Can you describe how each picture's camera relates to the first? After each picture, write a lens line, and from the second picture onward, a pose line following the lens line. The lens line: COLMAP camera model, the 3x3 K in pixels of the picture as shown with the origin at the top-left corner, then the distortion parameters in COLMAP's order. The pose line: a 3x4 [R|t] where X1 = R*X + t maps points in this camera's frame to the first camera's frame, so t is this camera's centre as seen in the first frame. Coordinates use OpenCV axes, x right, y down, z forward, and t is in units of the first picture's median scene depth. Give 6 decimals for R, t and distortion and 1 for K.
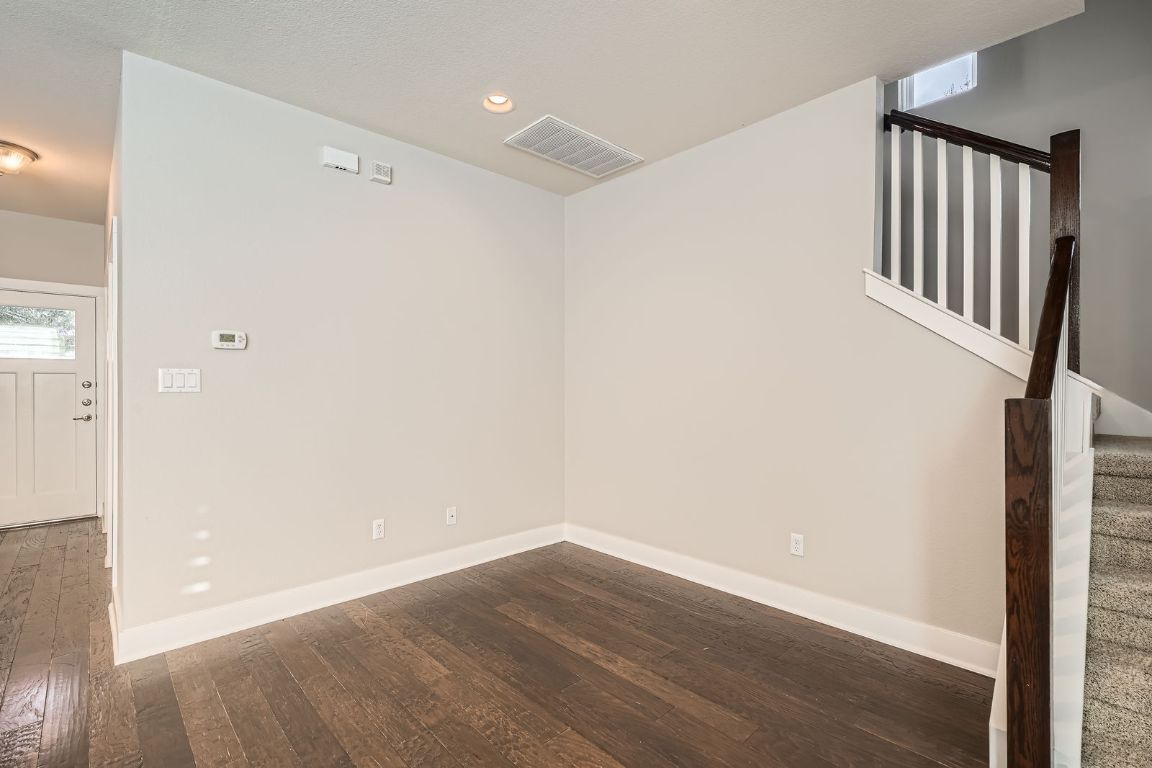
lens RADIAL K [[519.5, 0, 566.7], [0, 519.5, 387.5], [0, 0, 1]] dist [-0.002178, 0.000803]
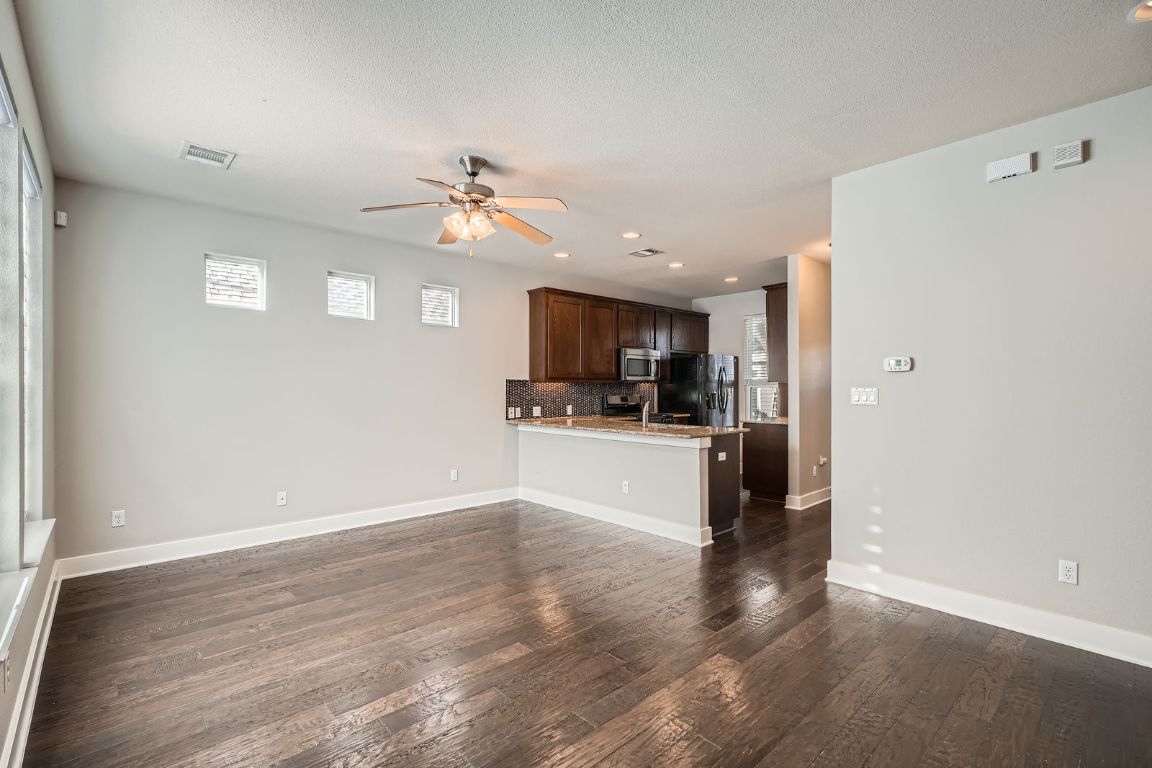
lens RADIAL K [[519.5, 0, 564.2], [0, 519.5, 385.6], [0, 0, 1]] dist [-0.002178, 0.000803]
pose [[-0.023562, 0.001028, -0.999722, 0.636374], [-0.002056, 0.999997, 0.001077, -0.041466], [0.999720, 0.002081, -0.023560, 0.237030]]
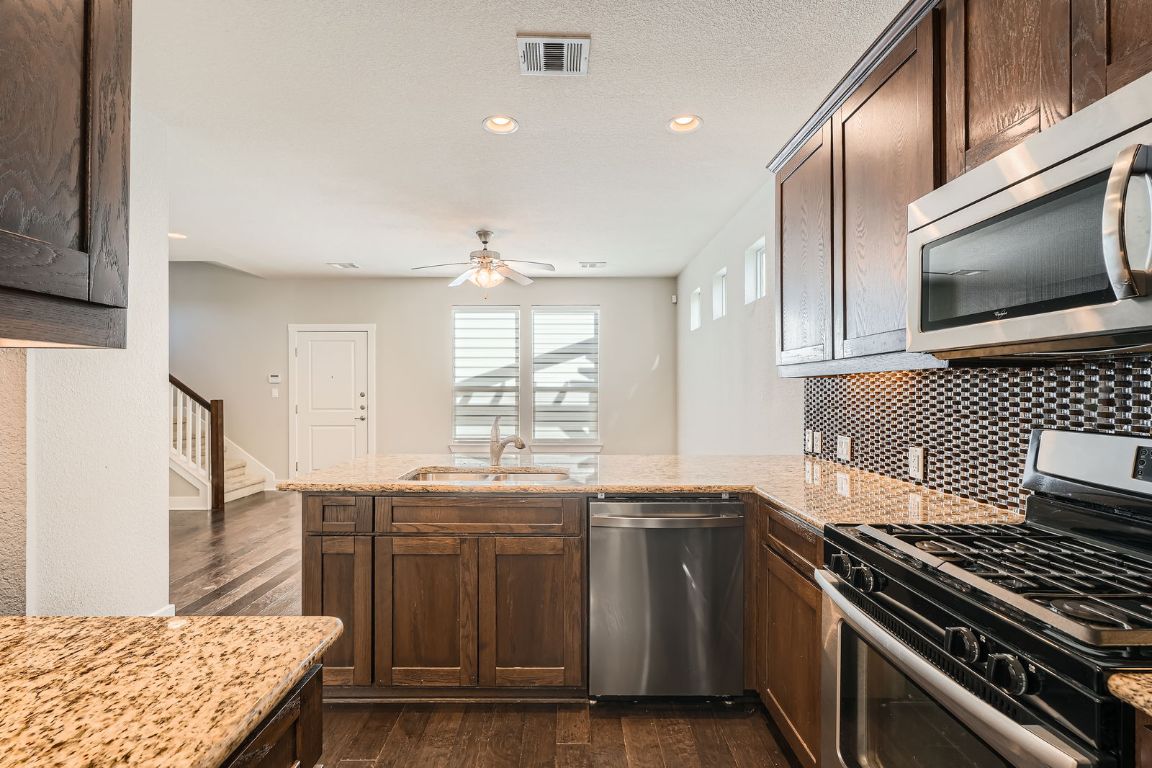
lens RADIAL K [[524.4, 0, 576.0], [0, 524.4, 387.0], [0, 0, 1]] dist [-0.000271, -0.000316]
pose [[-0.726251, 0.005747, 0.687405, -2.289129], [0.004759, 0.999983, -0.003332, -0.028591], [-0.687413, 0.000852, -0.726267, 1.172315]]
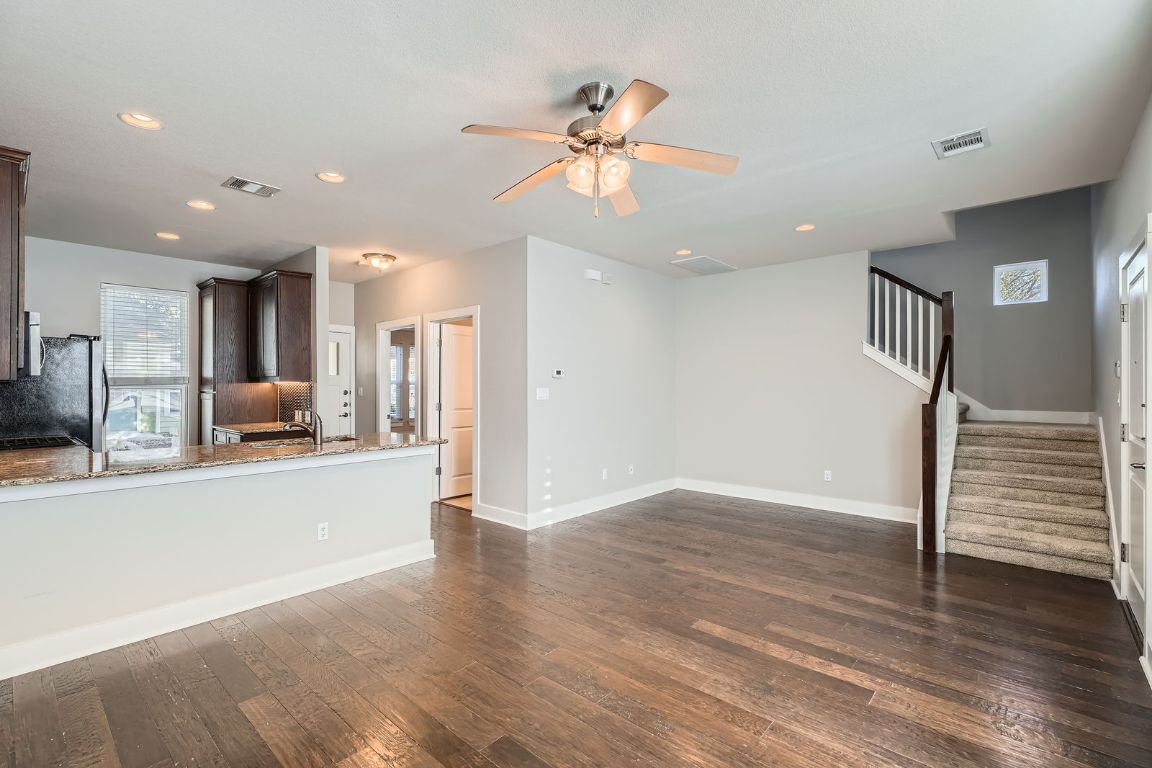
lens RADIAL K [[519.5, 0, 571.0], [0, 519.5, 387.4], [0, 0, 1]] dist [-0.002178, 0.000803]
pose [[0.995916, 0.002412, 0.090255, -0.814824], [-0.002305, 0.999997, -0.001292, -0.036473], [-0.090258, 0.001079, 0.995918, -1.016469]]
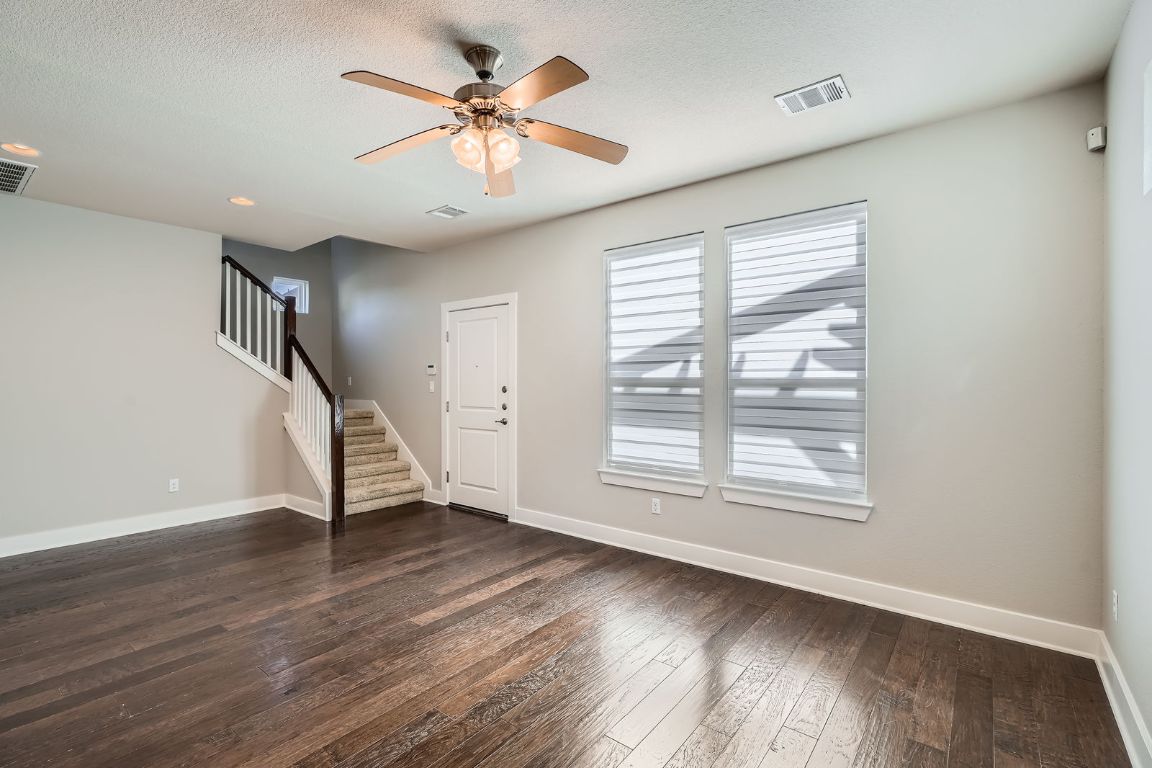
lens RADIAL K [[519.5, 0, 576.2], [0, 519.5, 381.1], [0, 0, 1]] dist [-0.002178, 0.000803]
pose [[-0.146601, 0.000950, 0.989195, -1.609513], [0.005082, 0.999987, -0.000207, -0.034081], [-0.989183, 0.004997, -0.146603, -0.053722]]
